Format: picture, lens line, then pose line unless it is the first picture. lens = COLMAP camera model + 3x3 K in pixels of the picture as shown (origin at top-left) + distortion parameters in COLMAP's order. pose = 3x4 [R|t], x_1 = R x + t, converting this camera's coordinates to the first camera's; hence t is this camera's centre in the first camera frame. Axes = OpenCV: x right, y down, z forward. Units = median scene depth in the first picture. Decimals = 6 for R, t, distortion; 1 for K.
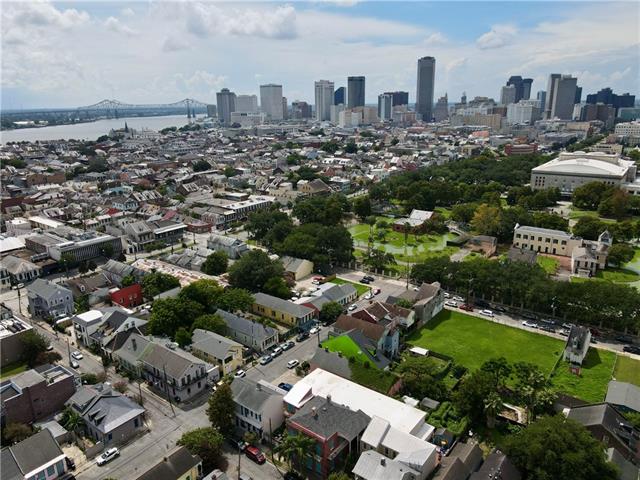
lens RADIAL K [[478.0, 0, 320.0], [0, 478.0, 240.0], [0, 0, 1]] dist [-0.003261, 0.026329]
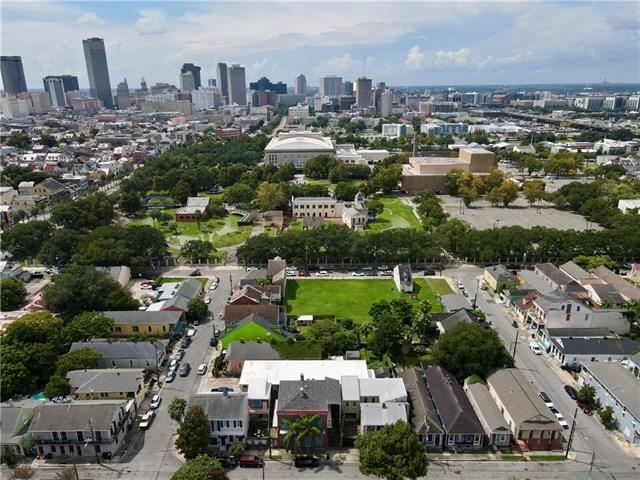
lens RADIAL K [[478.0, 0, 320.0], [0, 478.0, 240.0], [0, 0, 1]] dist [-0.003261, 0.026329]
pose [[0.783615, -0.183732, 0.593457, -0.185253], [0.168843, 0.982295, 0.081170, -0.011313], [-0.597863, 0.036594, 0.800763, 0.055767]]
